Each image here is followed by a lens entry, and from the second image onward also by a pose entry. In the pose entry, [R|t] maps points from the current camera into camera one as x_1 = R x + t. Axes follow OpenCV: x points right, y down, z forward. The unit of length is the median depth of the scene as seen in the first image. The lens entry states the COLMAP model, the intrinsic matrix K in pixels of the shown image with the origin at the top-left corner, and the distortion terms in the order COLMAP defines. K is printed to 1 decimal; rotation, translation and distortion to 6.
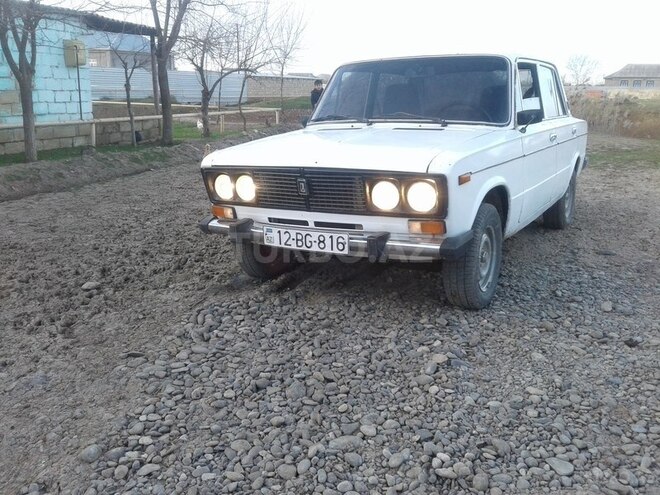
lens RADIAL K [[588.2, 0, 330.0], [0, 588.2, 247.5], [0, 0, 1]] dist [0.004117, -0.005403]
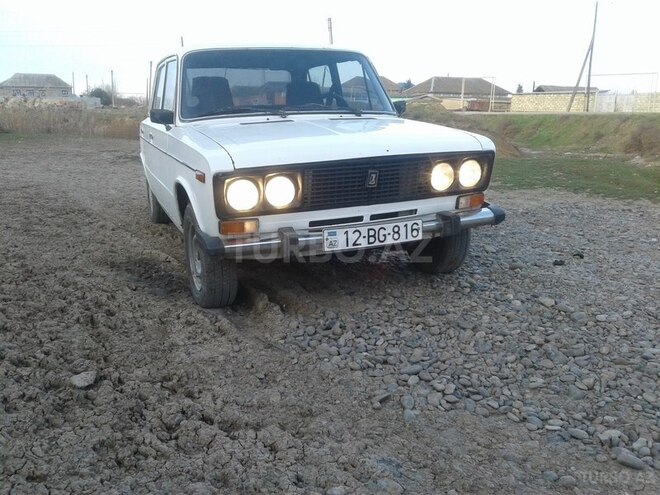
lens RADIAL K [[588.2, 0, 330.0], [0, 588.2, 247.5], [0, 0, 1]] dist [0.004117, -0.005403]
pose [[0.609910, -0.184887, 0.770601, -0.809208], [0.195453, 0.977459, 0.079821, -0.082059], [-0.767989, 0.101933, 0.632299, 0.464699]]
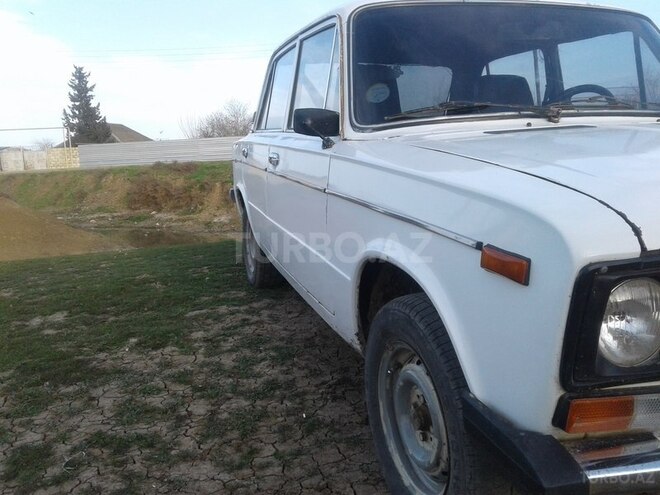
lens RADIAL K [[588.2, 0, 330.0], [0, 588.2, 247.5], [0, 0, 1]] dist [0.004117, -0.005403]
pose [[0.679961, -0.137352, 0.720269, -0.515792], [0.182605, 0.983071, 0.015082, -0.185357], [-0.710147, 0.121269, 0.693531, 1.010874]]
